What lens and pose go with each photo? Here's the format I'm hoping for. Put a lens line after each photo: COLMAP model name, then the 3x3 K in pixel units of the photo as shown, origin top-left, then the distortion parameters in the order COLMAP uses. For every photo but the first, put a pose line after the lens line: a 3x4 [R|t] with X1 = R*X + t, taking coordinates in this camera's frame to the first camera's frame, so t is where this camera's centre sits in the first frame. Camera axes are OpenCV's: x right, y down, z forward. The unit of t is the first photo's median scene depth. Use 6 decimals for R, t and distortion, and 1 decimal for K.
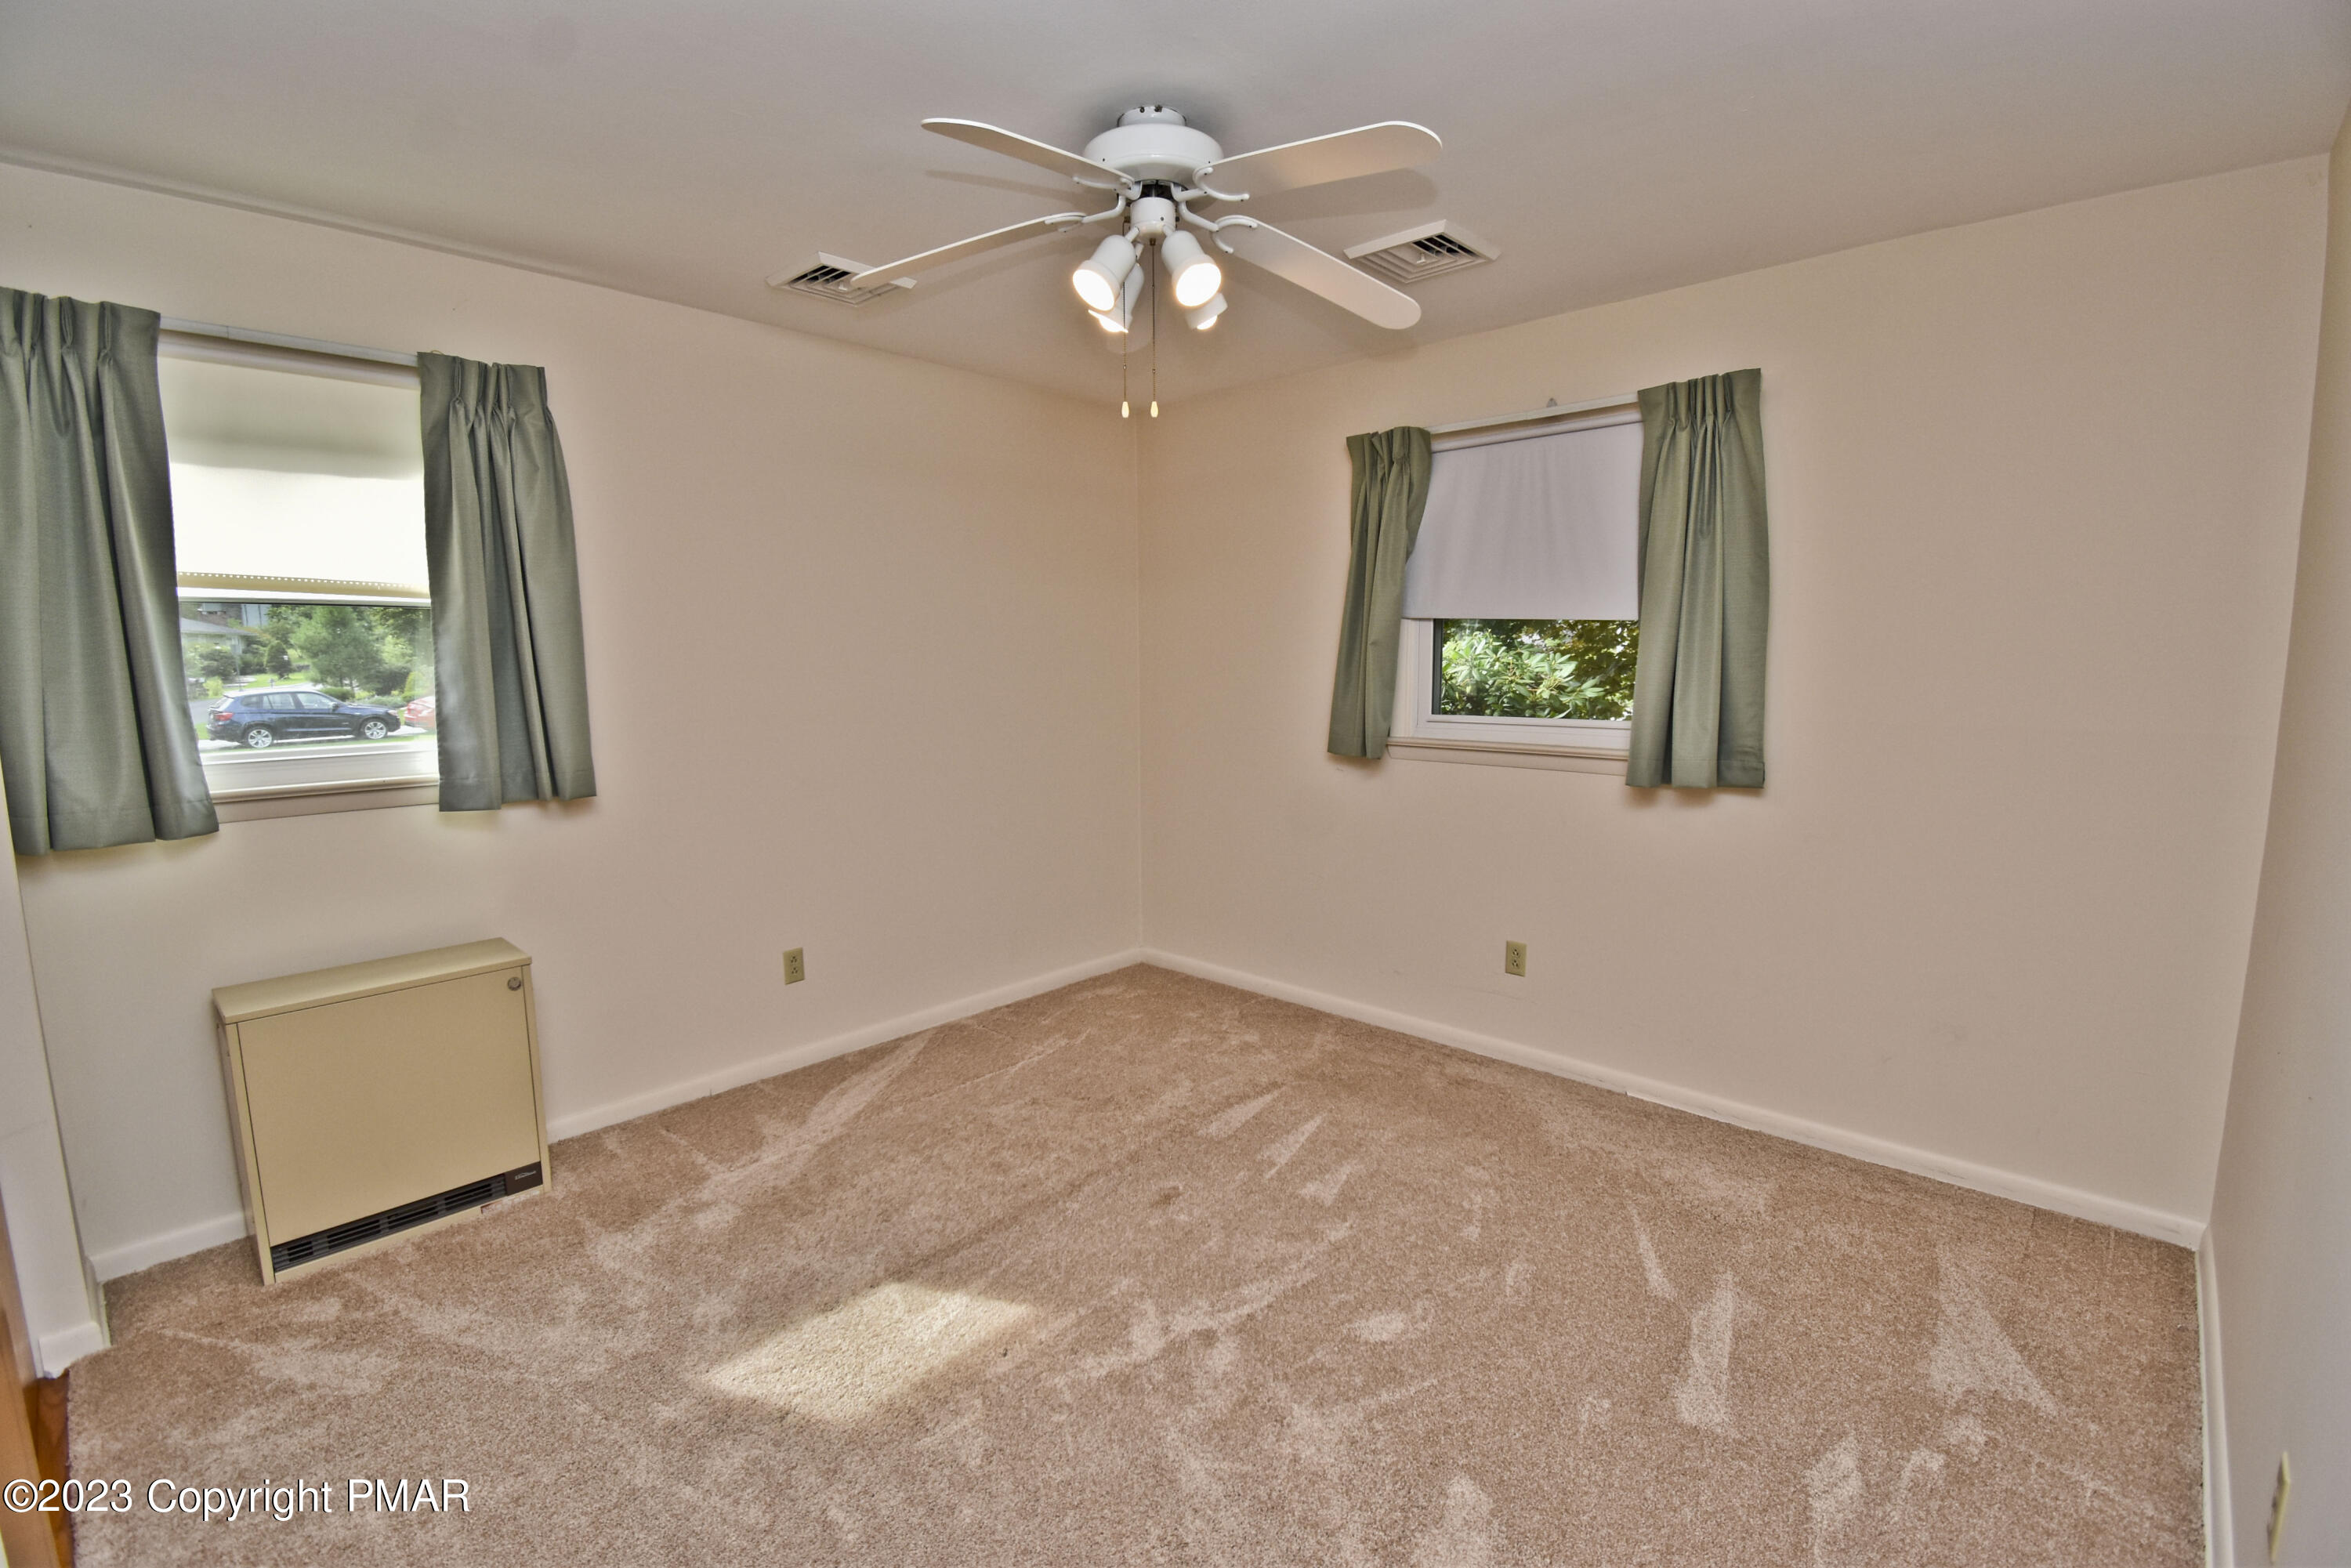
lens RADIAL K [[1041.4, 0, 1172.6], [0, 1041.4, 787.2], [0, 0, 1]] dist [0.020614, -0.027032]
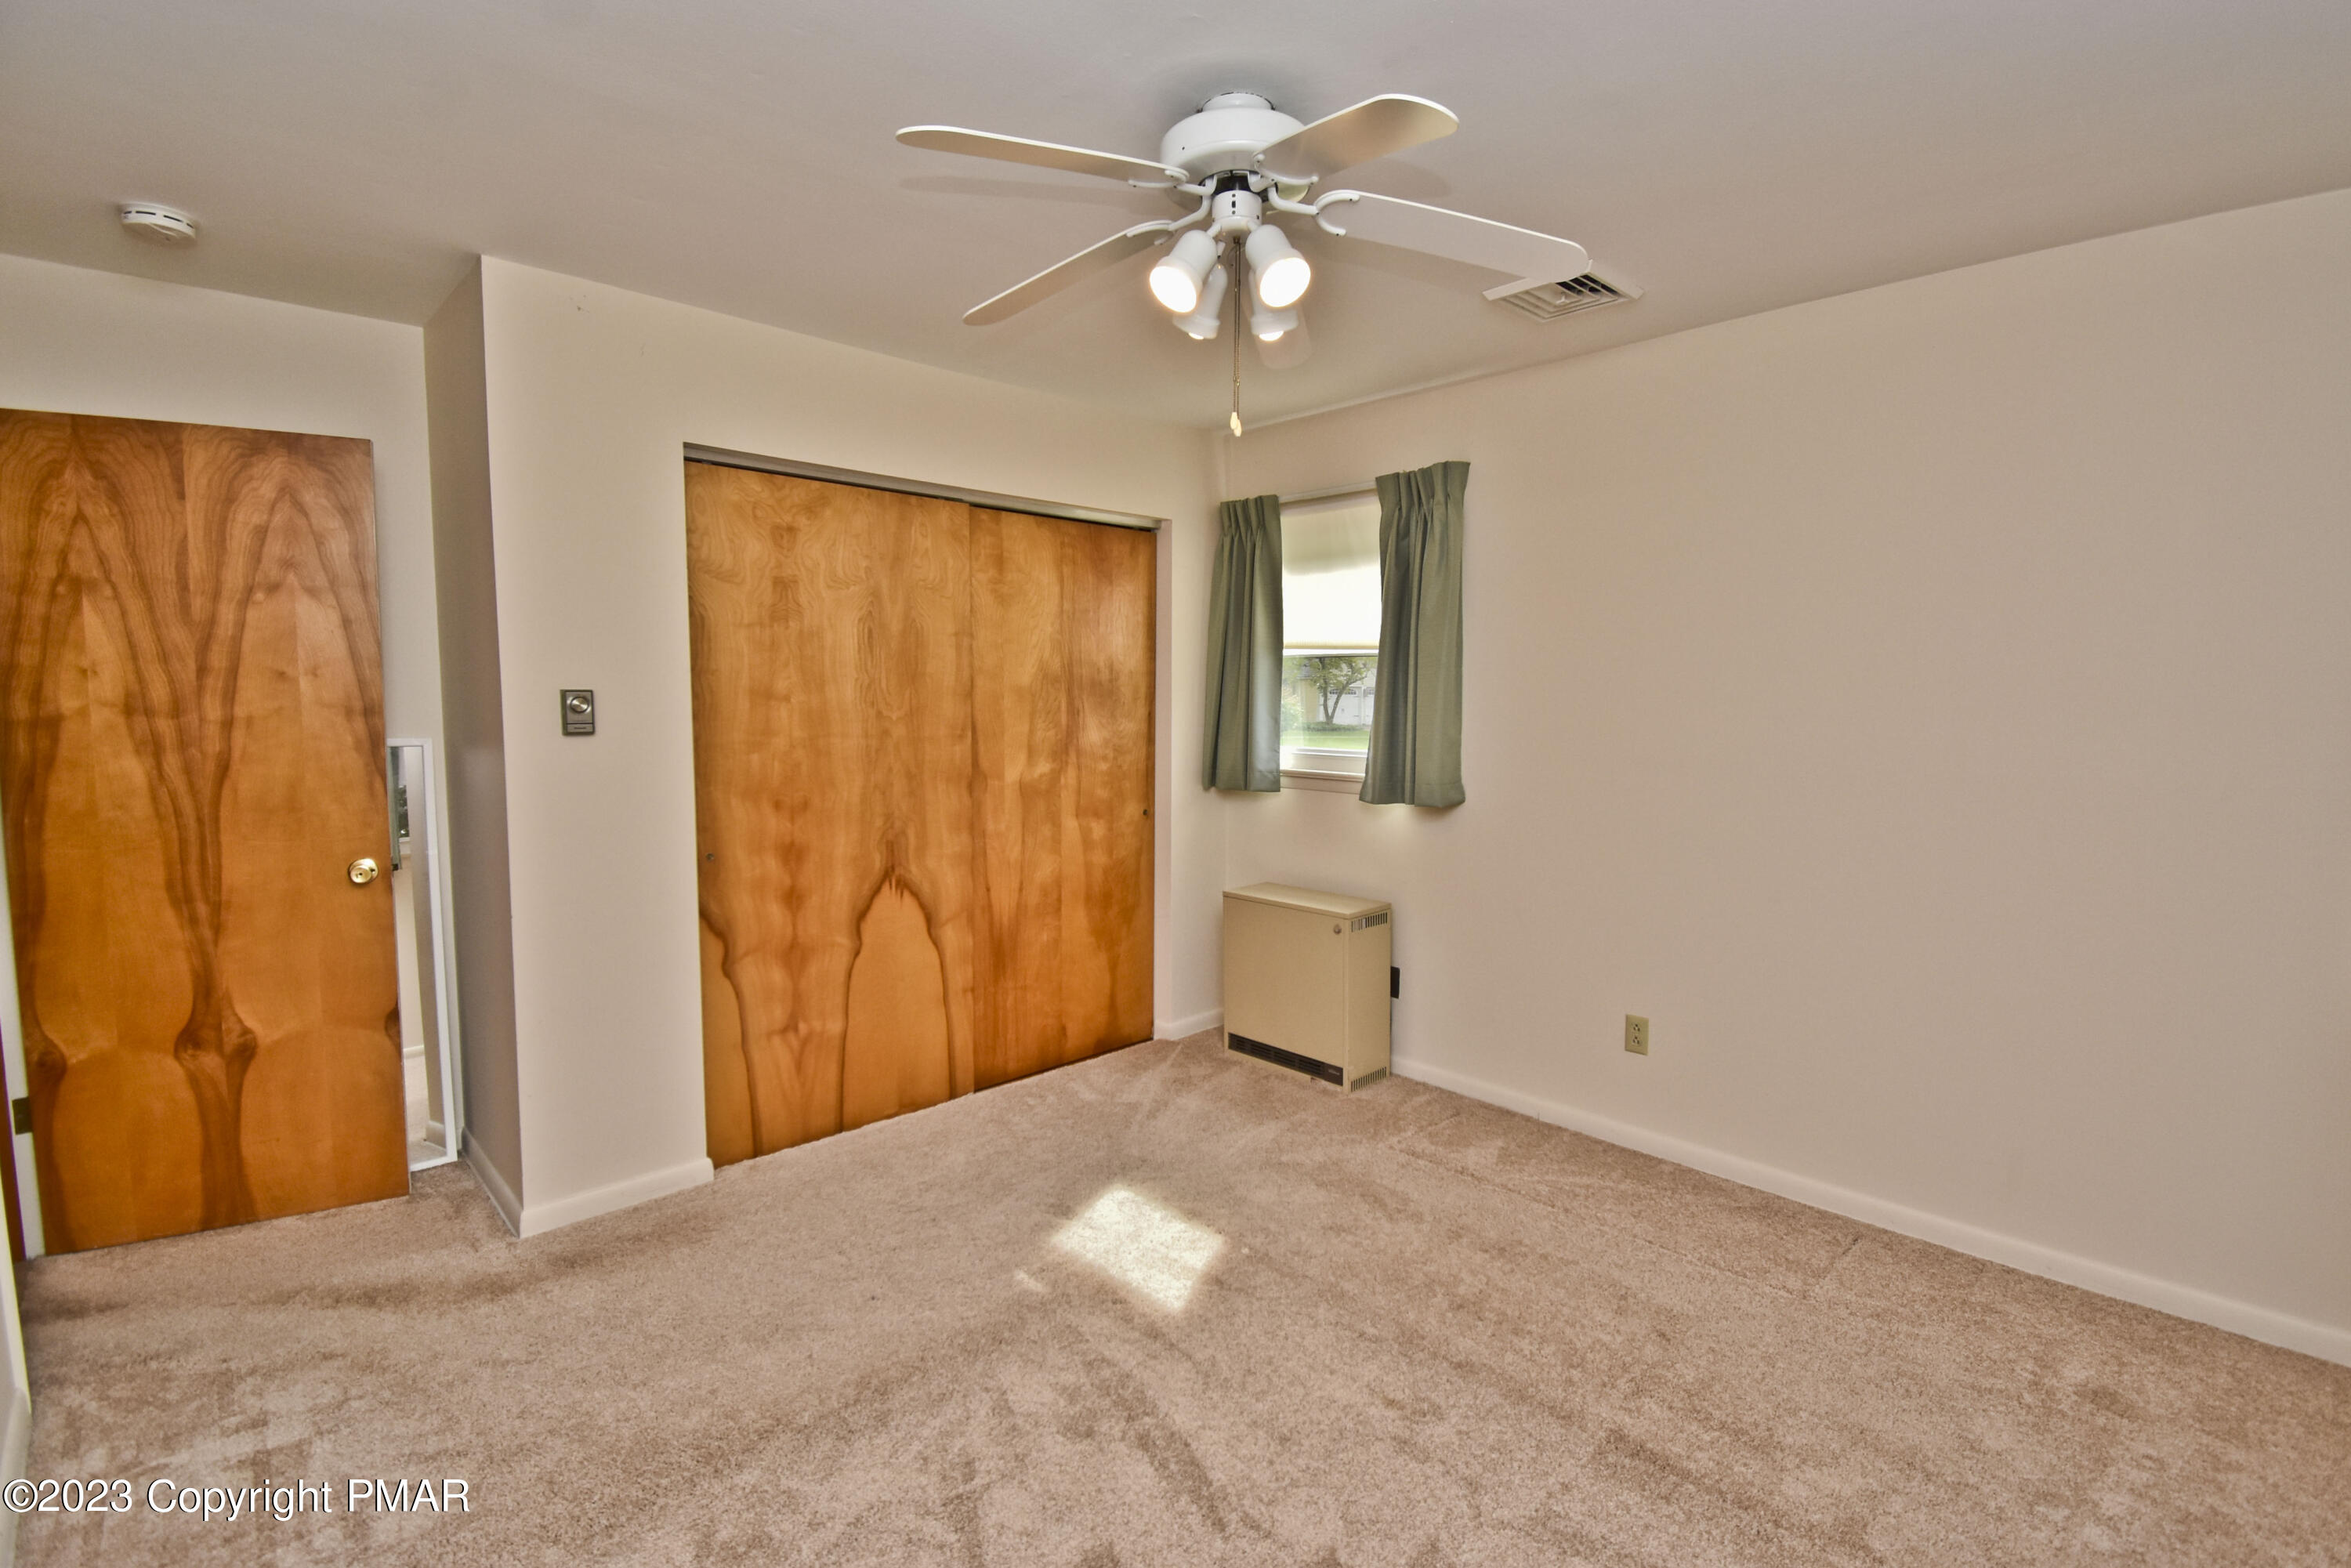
lens RADIAL K [[1079.3, 0, 1193.3], [0, 1079.3, 782.2], [0, 0, 1]] dist [0.026053, -0.030665]
pose [[-0.069088, 0.089479, -0.993590, 0.865648], [-0.129250, 0.986772, 0.097852, -0.129729], [0.989202, 0.135182, -0.056609, 0.973028]]
